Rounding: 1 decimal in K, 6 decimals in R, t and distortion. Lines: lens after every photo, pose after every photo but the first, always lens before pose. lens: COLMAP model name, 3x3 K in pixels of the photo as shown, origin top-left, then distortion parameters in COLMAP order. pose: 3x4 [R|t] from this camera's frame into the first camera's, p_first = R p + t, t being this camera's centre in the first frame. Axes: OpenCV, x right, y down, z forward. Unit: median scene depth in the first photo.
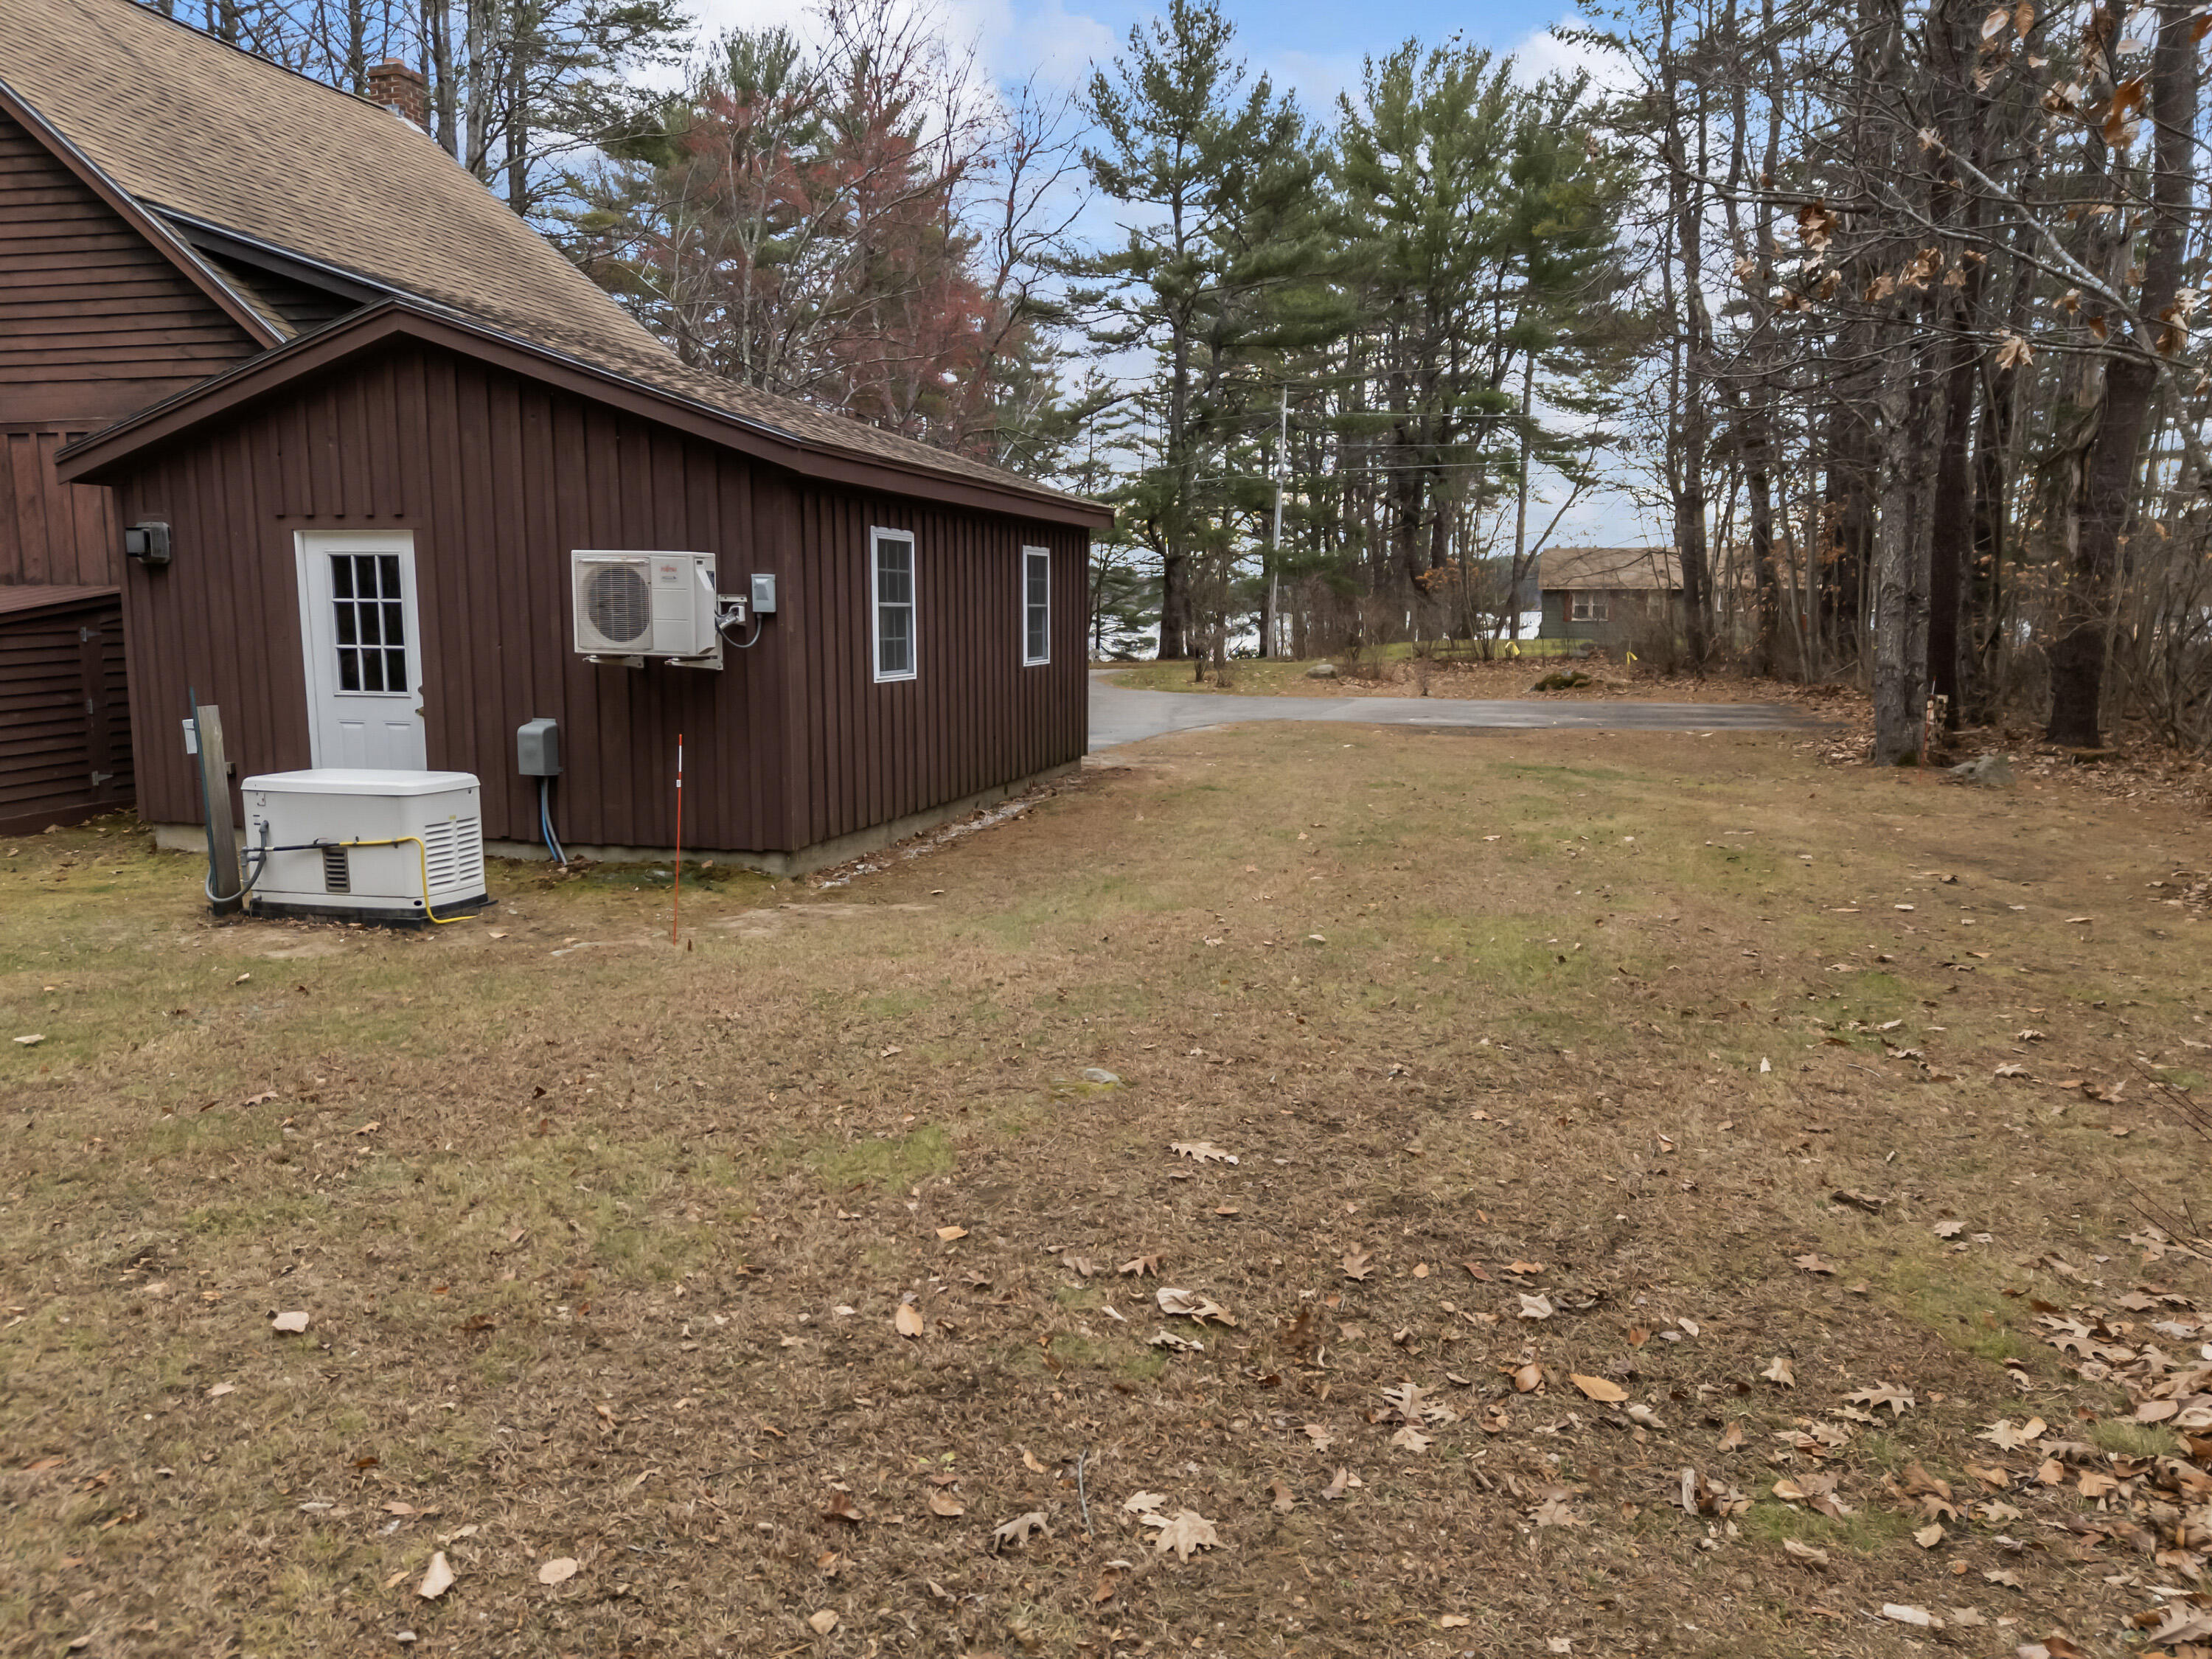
lens RADIAL K [[1605.8, 0, 1090.7], [0, 1605.8, 833.5], [0, 0, 1]] dist [0.094793, -0.091042]
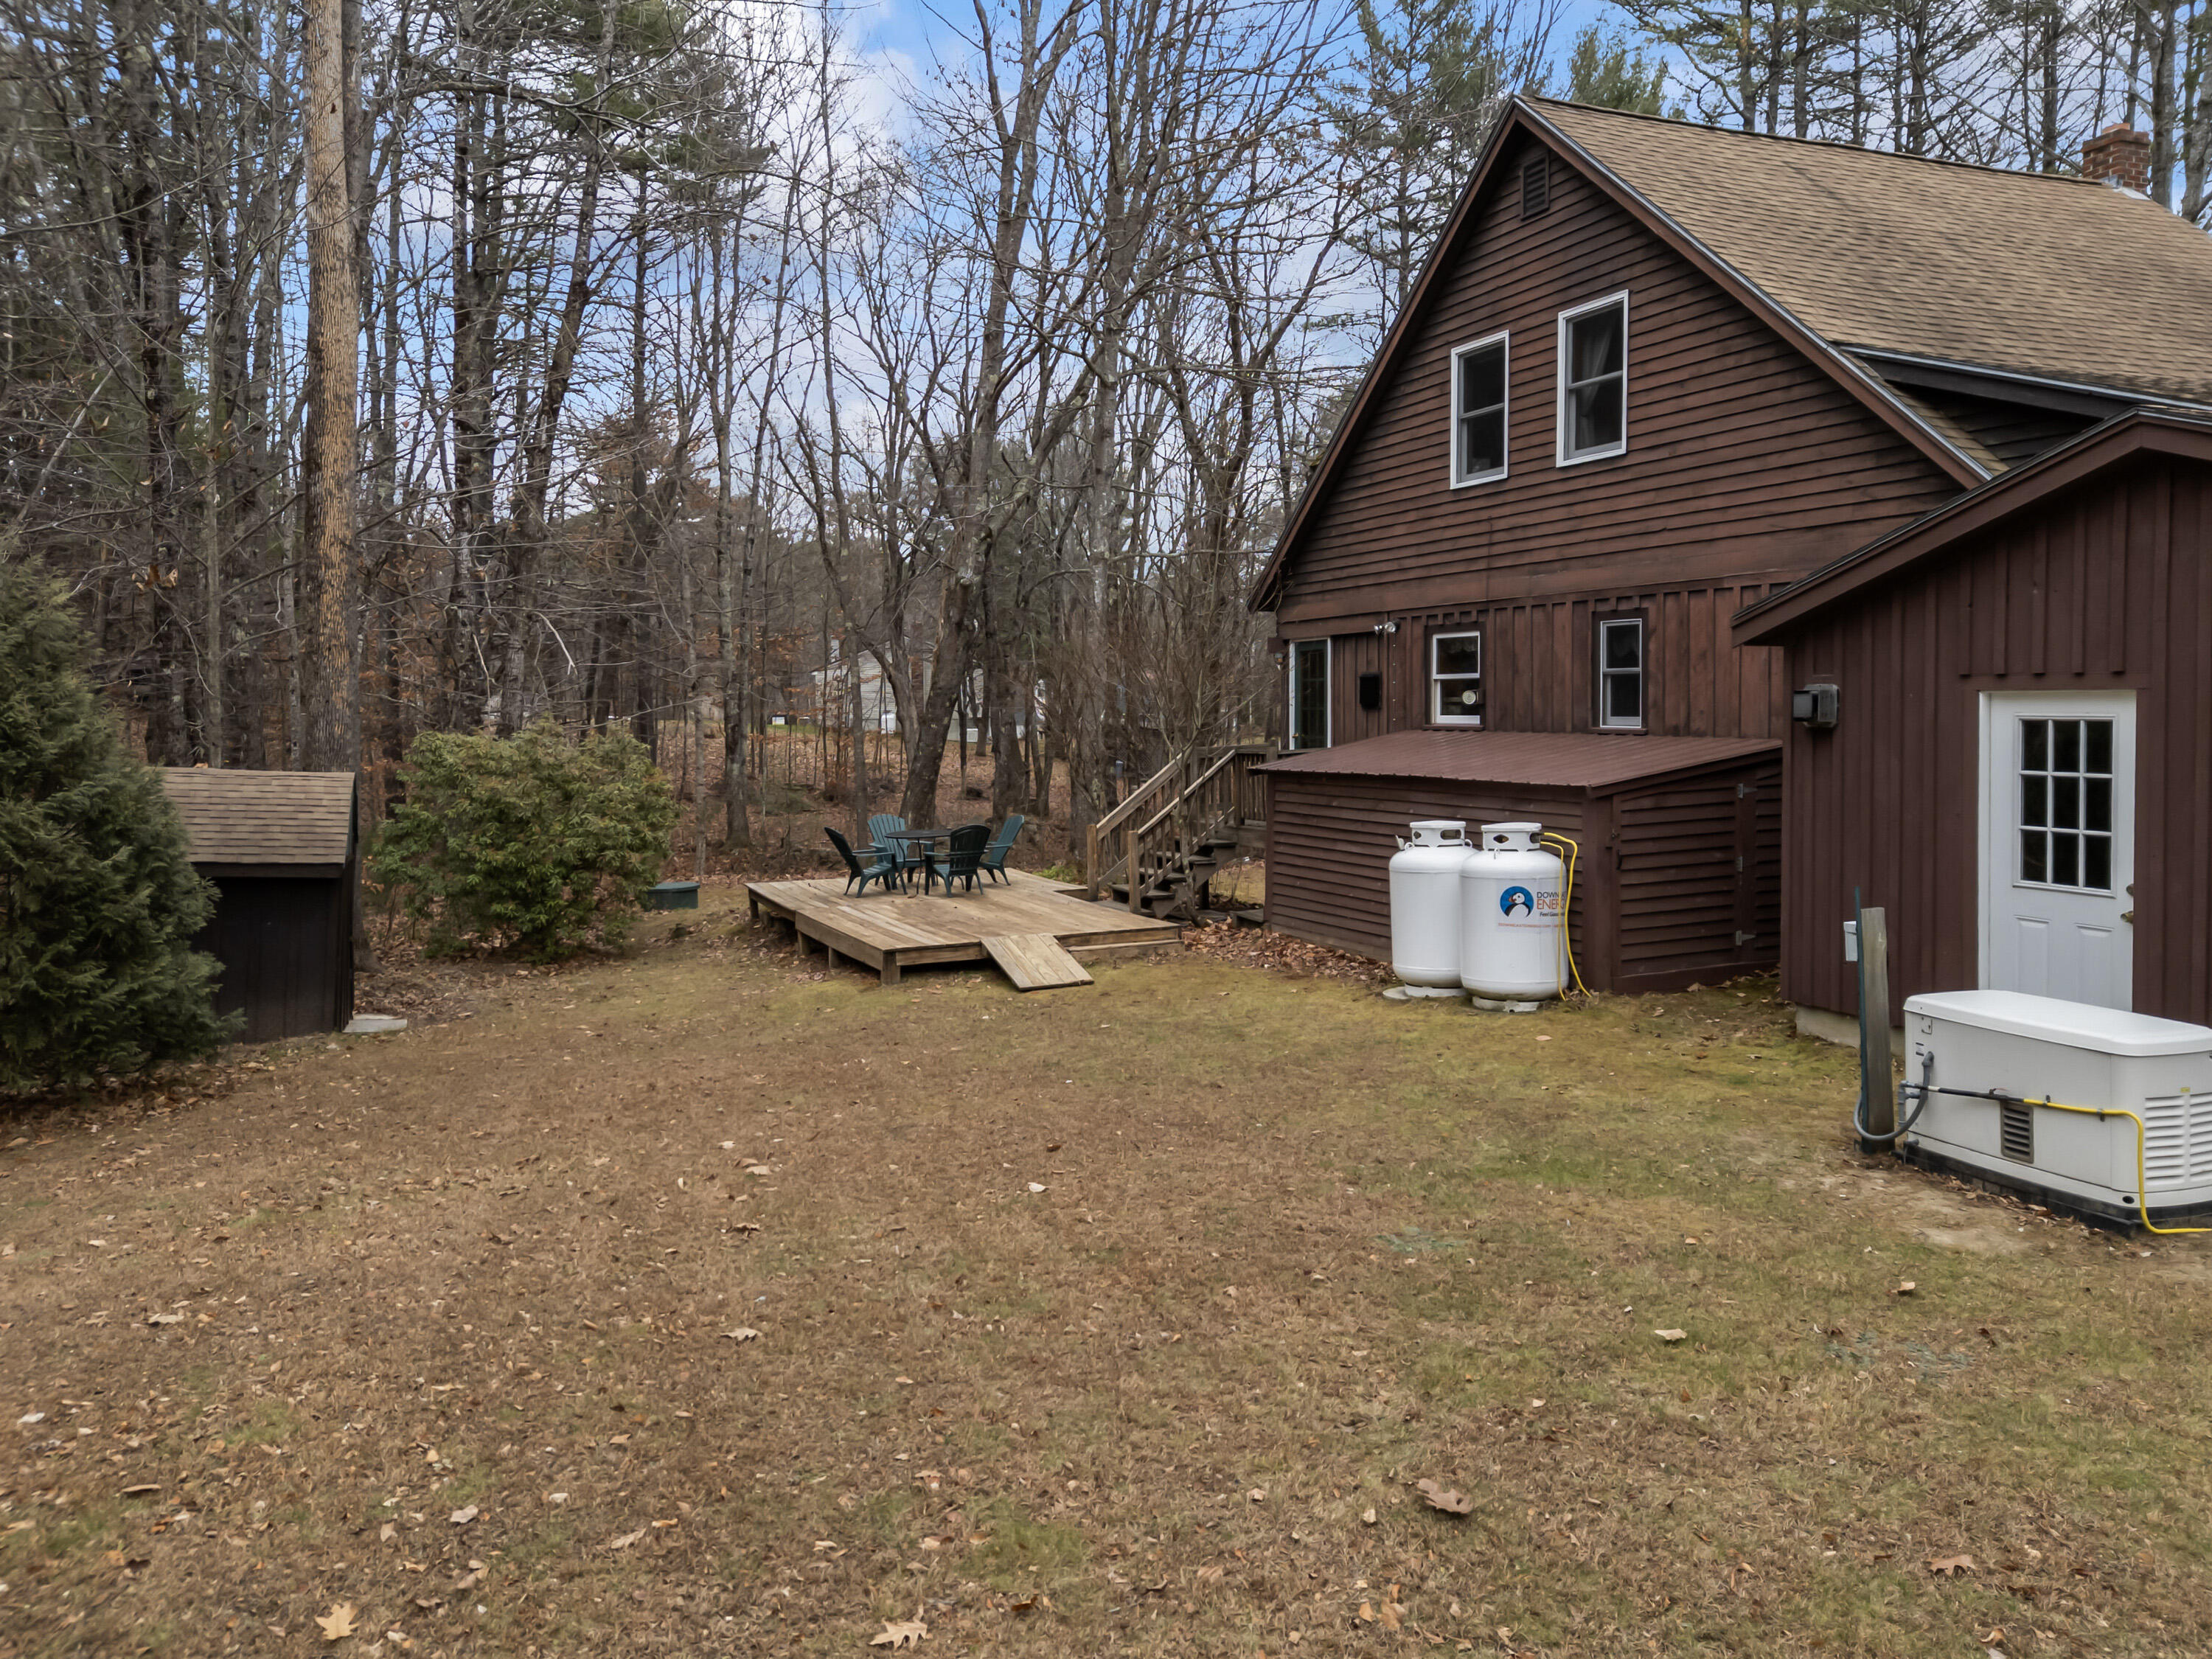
lens RADIAL K [[1649.3, 0, 1085.9], [0, 1649.3, 753.5], [0, 0, 1]] dist [0.062436, -0.044587]
pose [[0.611987, 0.020284, -0.790608, -0.081316], [-0.103720, 0.993095, -0.054808, -0.057056], [0.784037, 0.115543, 0.609865, 0.104253]]
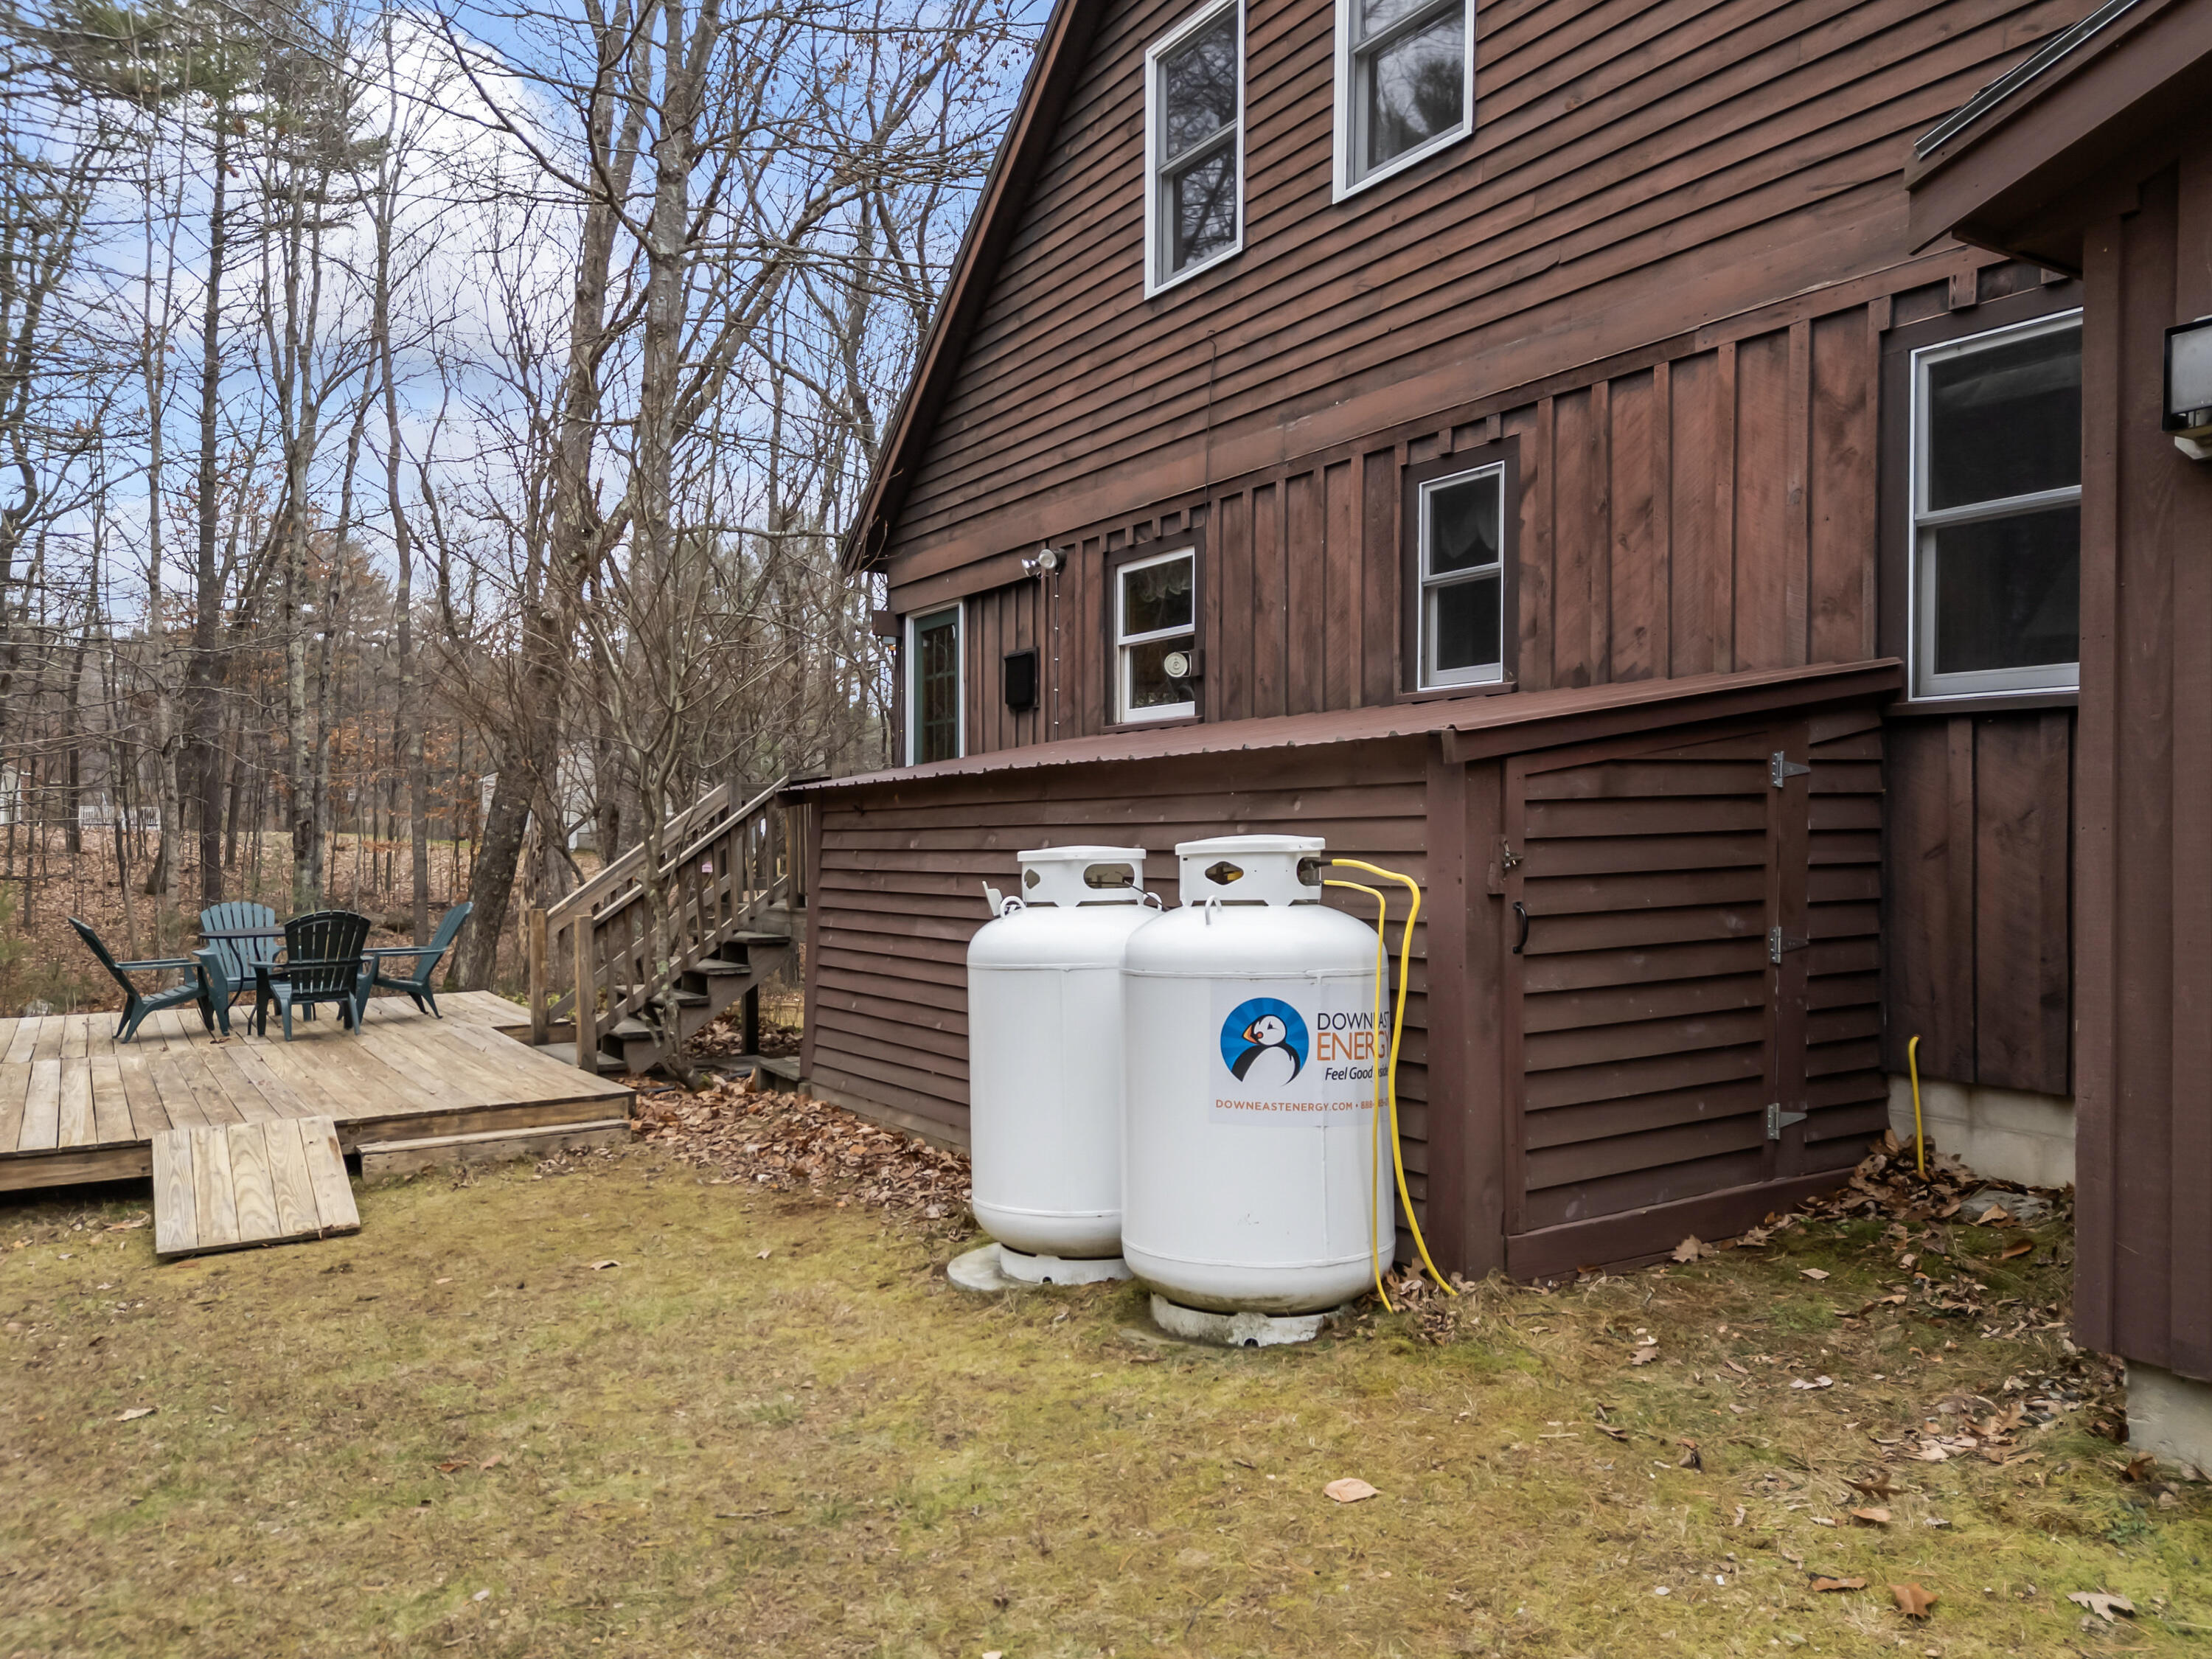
lens RADIAL K [[1605.0, 0, 1114.6], [0, 1605.0, 828.0], [0, 0, 1]] dist [0.101705, -0.174670]
pose [[0.735735, -0.002527, -0.677265, -0.540476], [-0.096892, 0.989314, -0.108949, -0.054328], [0.670303, 0.145779, 0.727628, 0.700415]]
